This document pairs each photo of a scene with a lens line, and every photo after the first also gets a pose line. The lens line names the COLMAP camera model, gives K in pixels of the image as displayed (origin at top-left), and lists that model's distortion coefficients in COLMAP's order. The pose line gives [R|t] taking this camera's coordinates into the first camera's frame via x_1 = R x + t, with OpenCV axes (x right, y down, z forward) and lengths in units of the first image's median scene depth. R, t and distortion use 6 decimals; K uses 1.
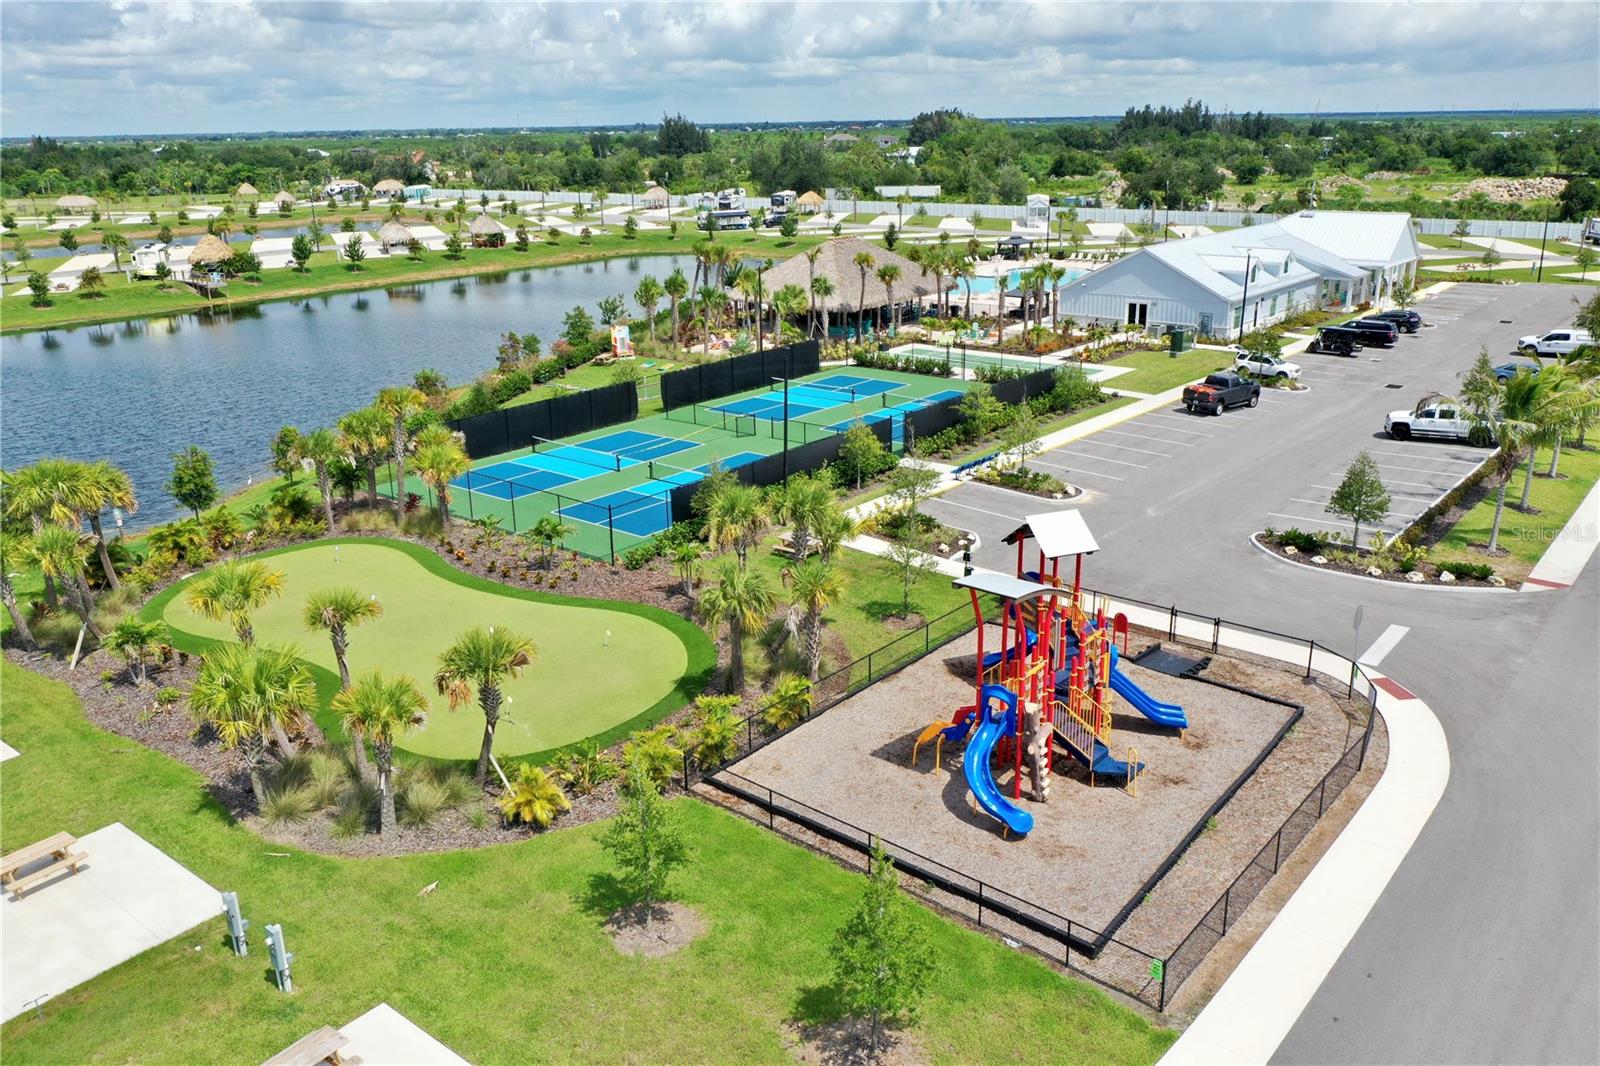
lens RADIAL K [[1260.5, 0, 804.2], [0, 1260.5, 536.0], [0, 0, 1]] dist [-0.009472, 0.003873]
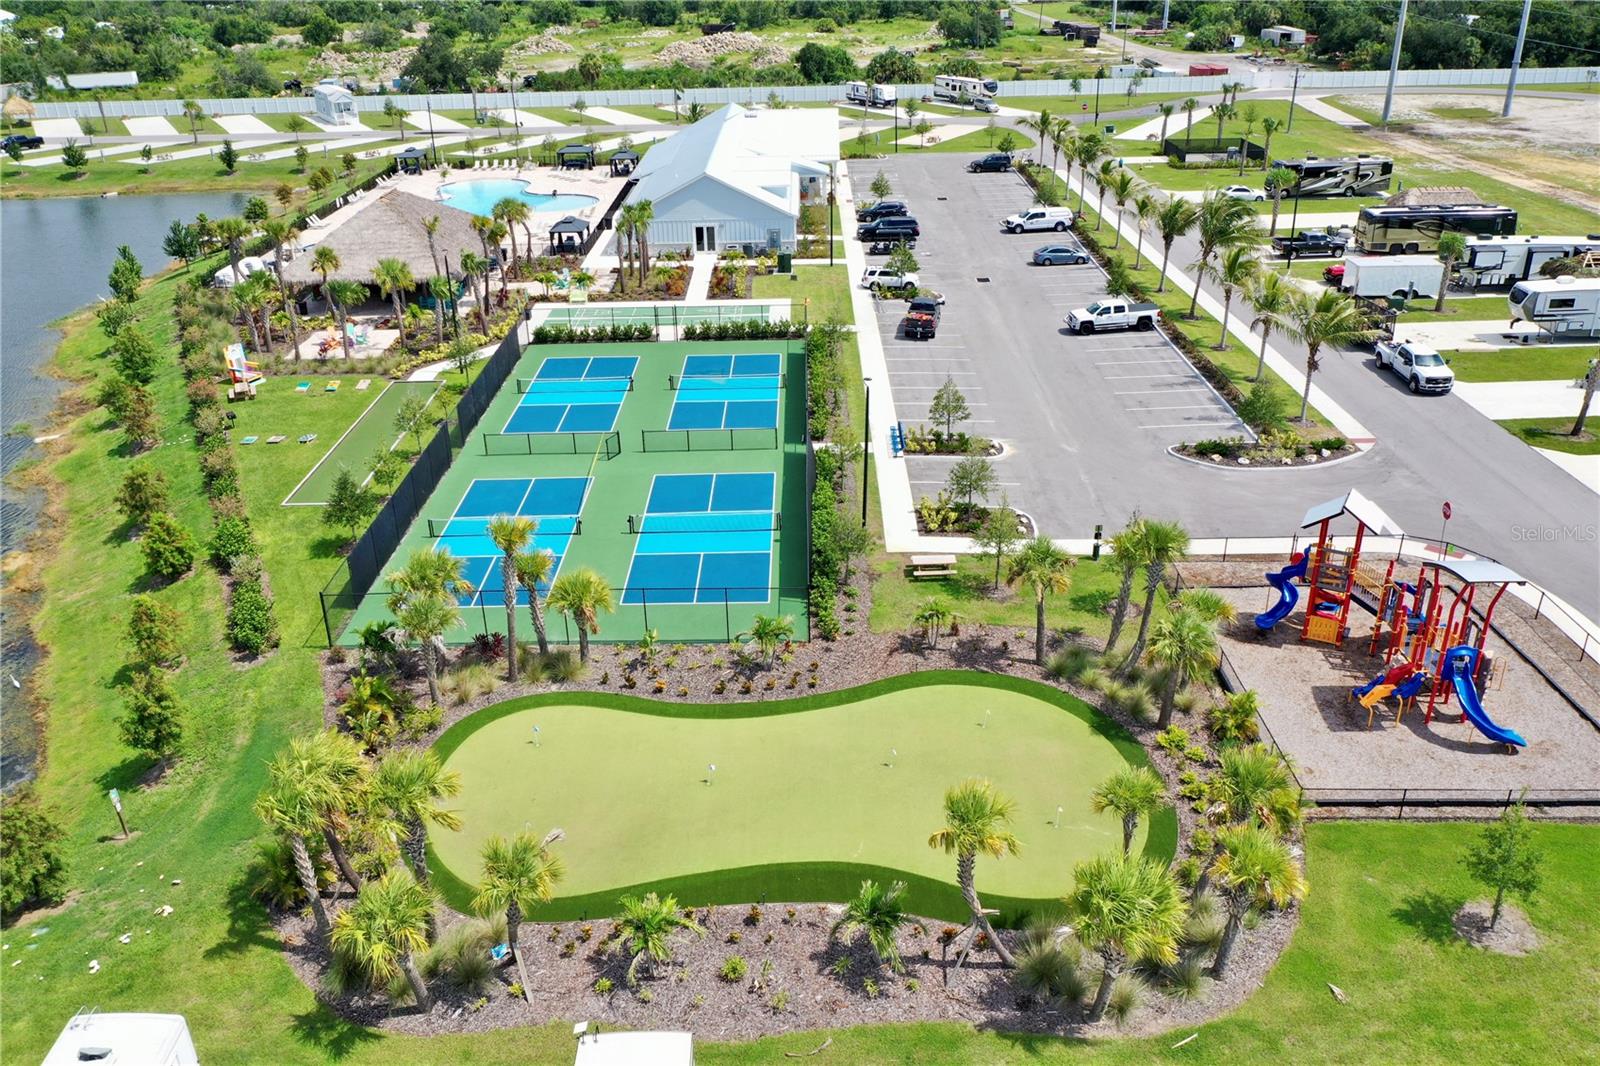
lens RADIAL K [[1260.5, 0, 800.2], [0, 1260.5, 527.1], [0, 0, 1]] dist [-0.009472, 0.003873]
pose [[0.772573, -0.270321, 0.574507, -0.631148], [0.204464, 0.962562, 0.177957, -0.214993], [-0.601104, -0.020019, 0.798920, 0.221047]]
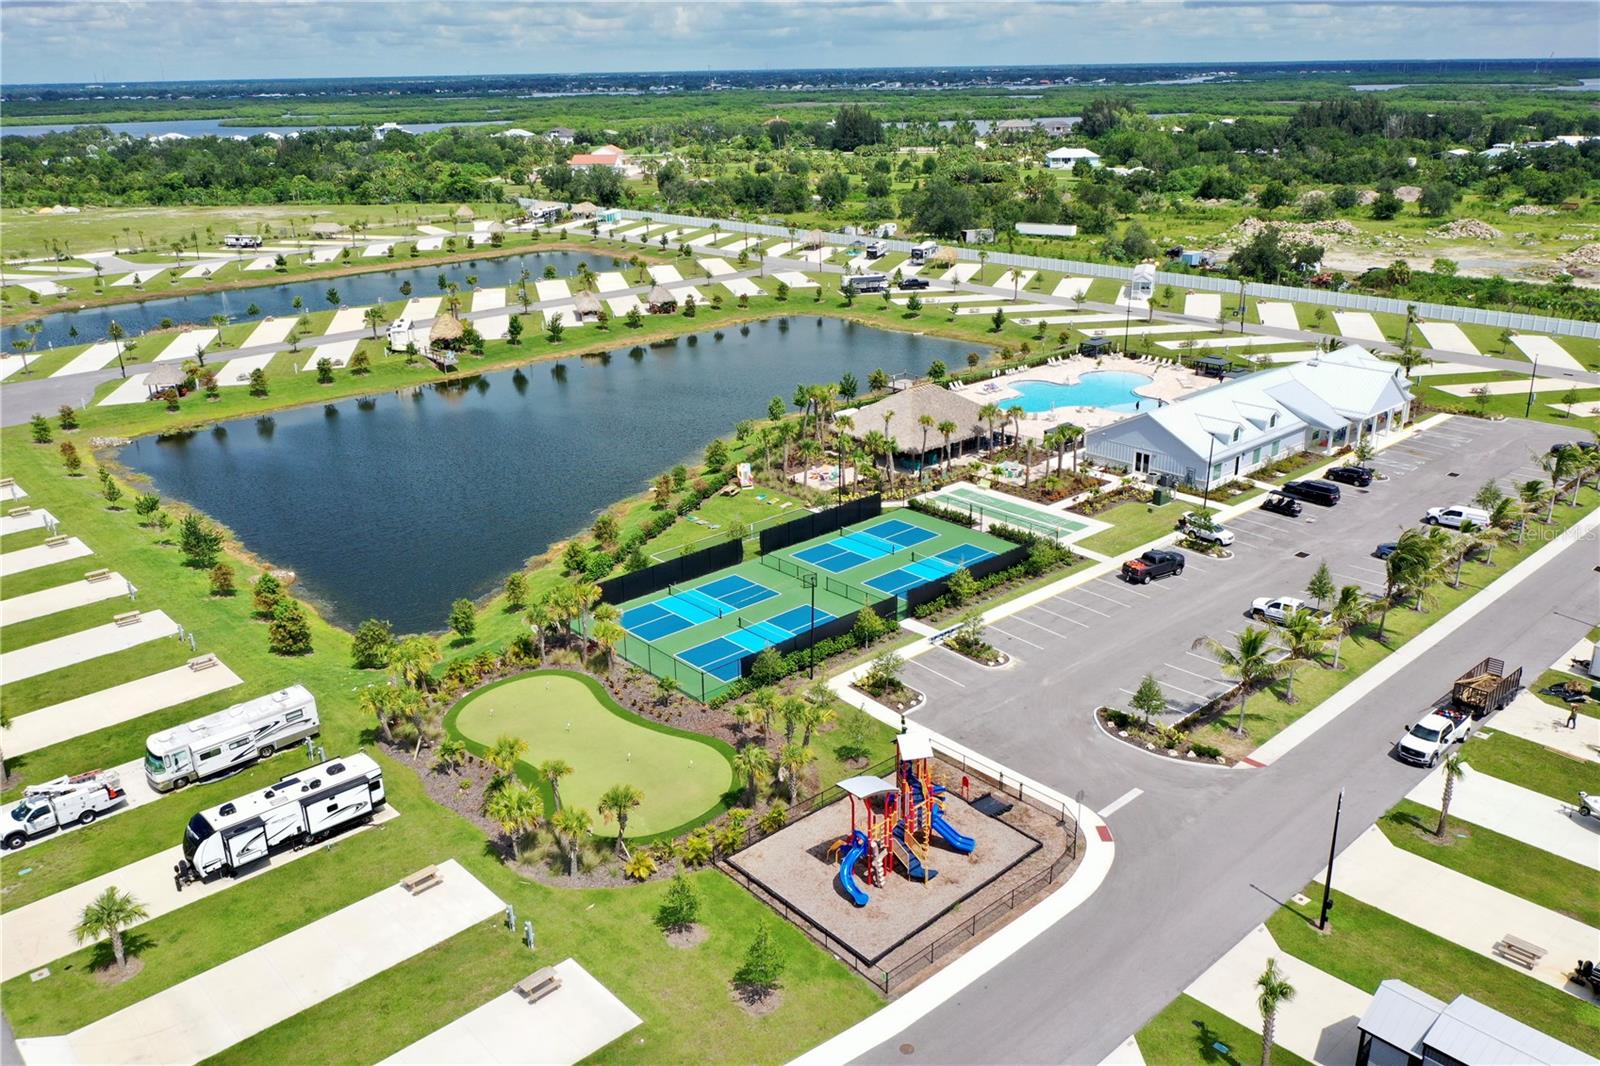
lens RADIAL K [[1260.5, 0, 801.3], [0, 1260.5, 531.4], [0, 0, 1]] dist [-0.009472, 0.003873]
pose [[0.989481, 0.051494, -0.135187, 0.182851], [-0.046293, 0.998072, 0.041339, -0.265689], [0.137055, -0.034646, 0.989957, -0.612485]]
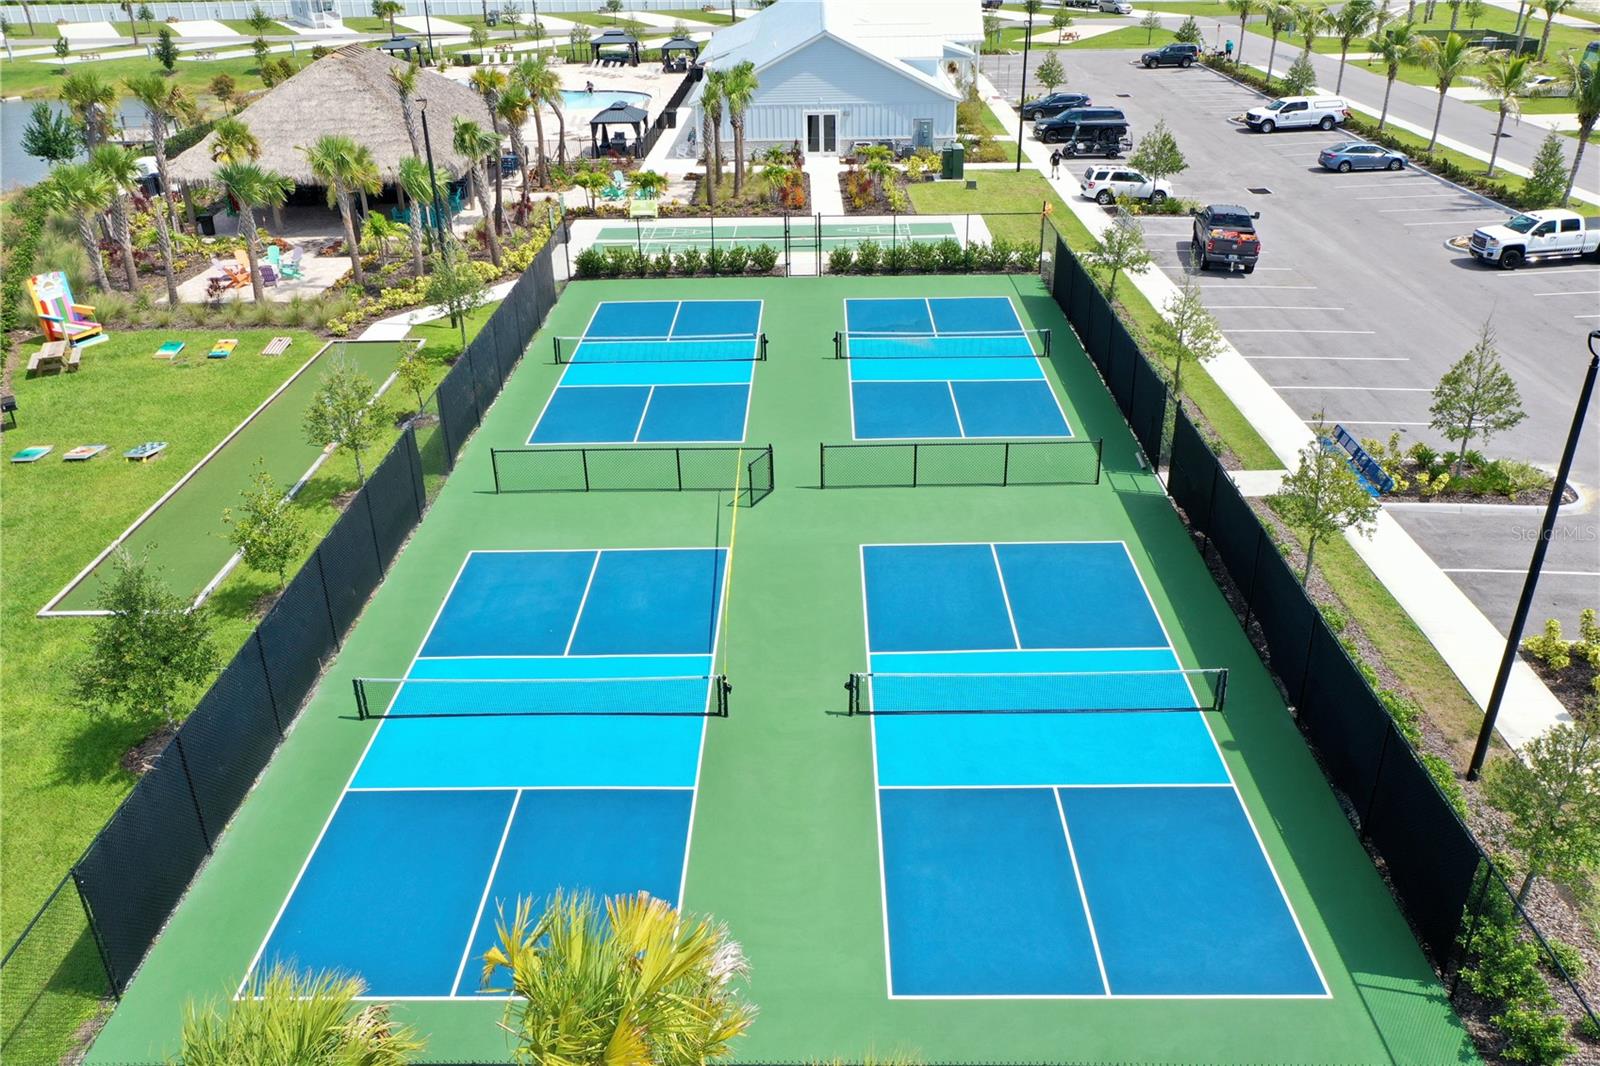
lens RADIAL K [[1260.5, 0, 802.5], [0, 1260.5, 529.3], [0, 0, 1]] dist [-0.009472, 0.003873]
pose [[0.778707, -0.281247, 0.560816, -0.373490], [0.200117, 0.958546, 0.202839, -0.201881], [-0.594616, -0.045723, 0.802709, 0.813053]]
